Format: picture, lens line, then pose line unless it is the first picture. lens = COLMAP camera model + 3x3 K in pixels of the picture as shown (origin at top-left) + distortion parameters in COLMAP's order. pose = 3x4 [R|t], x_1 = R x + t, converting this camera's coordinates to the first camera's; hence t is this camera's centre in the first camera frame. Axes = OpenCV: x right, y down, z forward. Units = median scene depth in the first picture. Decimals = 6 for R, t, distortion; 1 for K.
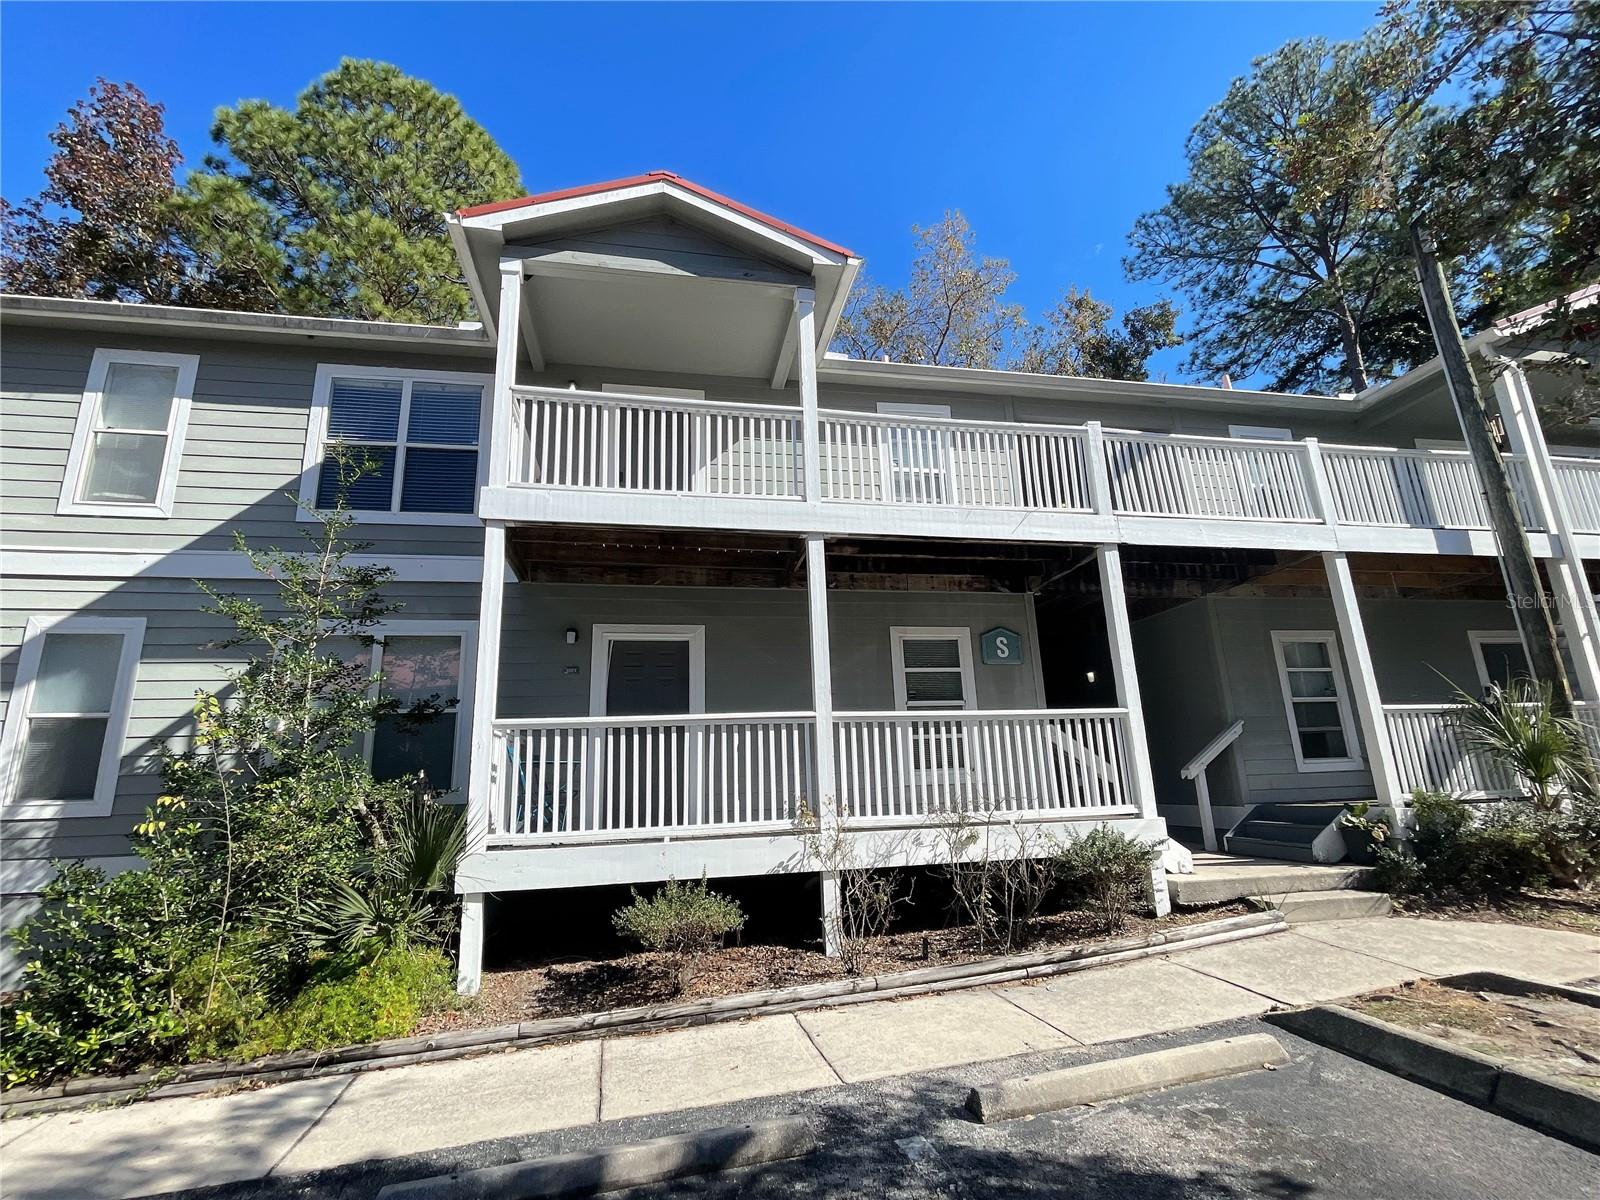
lens RADIAL K [[704.5, 0, 800.0], [0, 704.5, 600.0], [0, 0, 1]] dist [-0.011120, 0.001167]
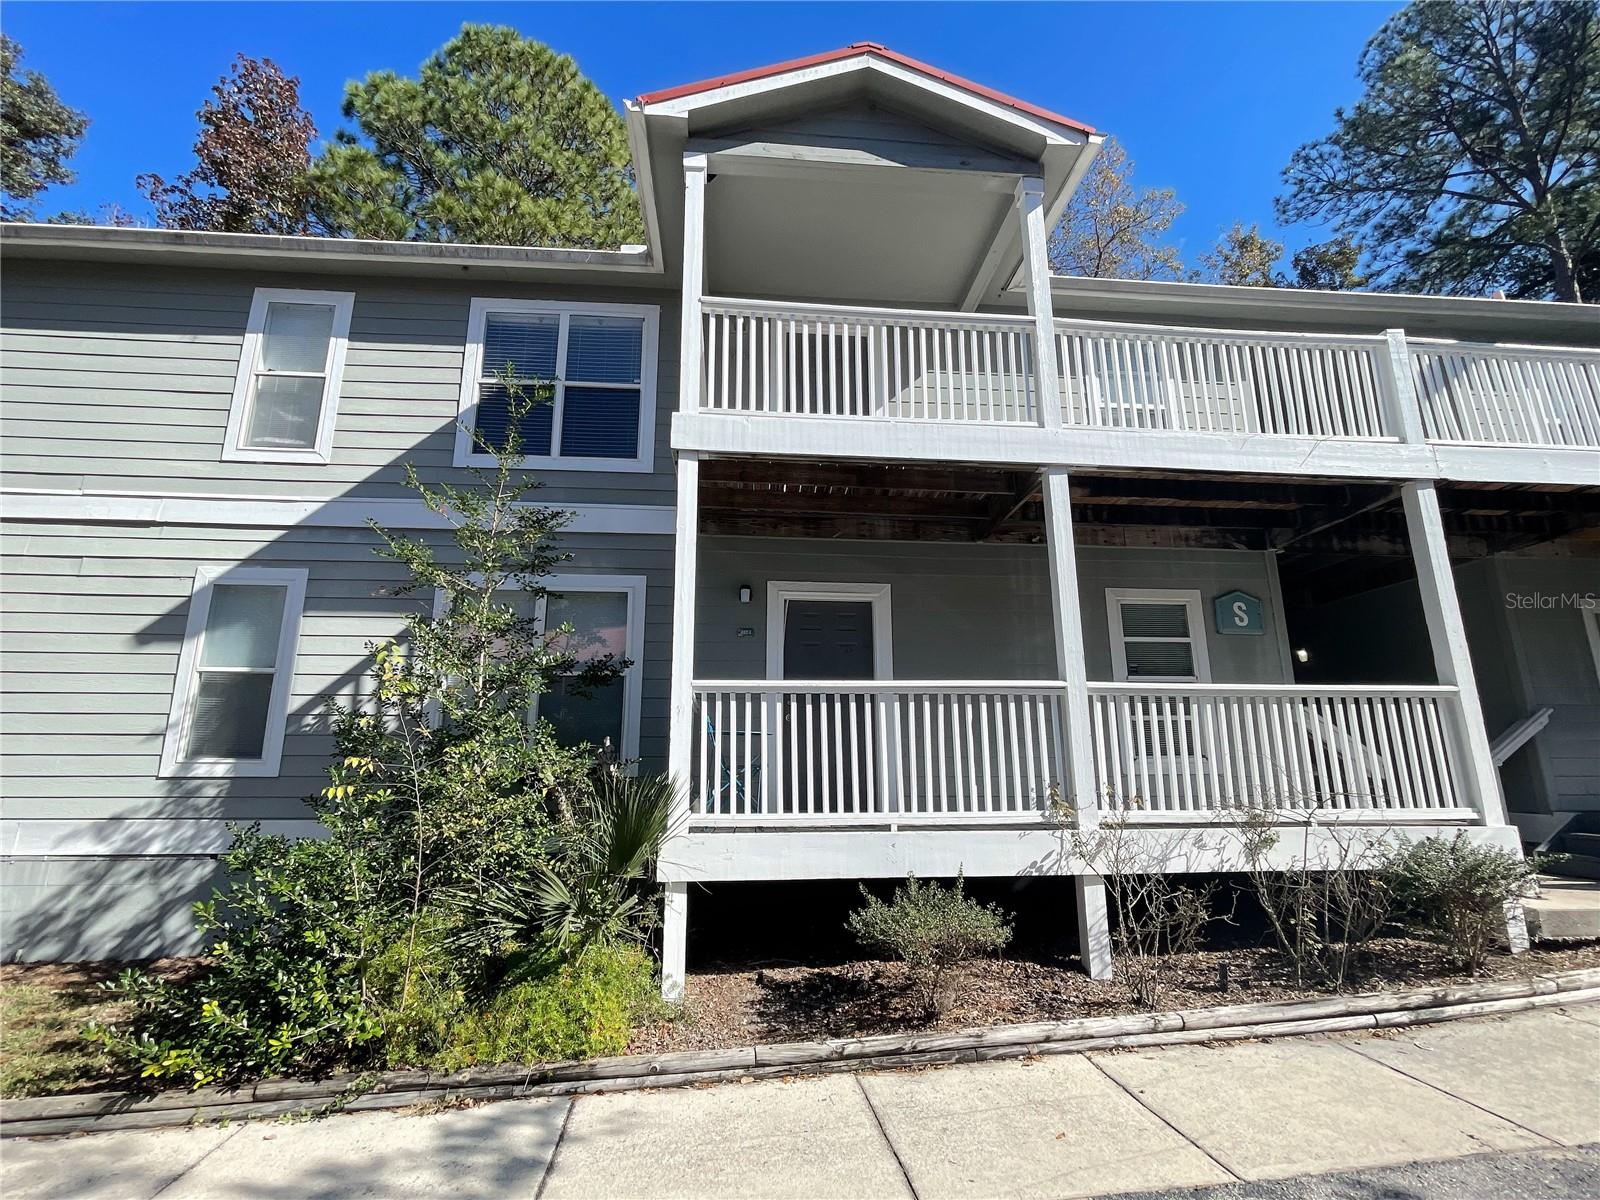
lens RADIAL K [[709.7, 0, 800.0], [0, 709.7, 600.0], [0, 0, 1]] dist [-0.032350, 0.015897]
pose [[0.993766, 0.008981, -0.111127, -0.184295], [-0.006370, 0.999696, 0.023821, 0.043911], [0.111307, -0.022965, 0.993521, 0.142459]]
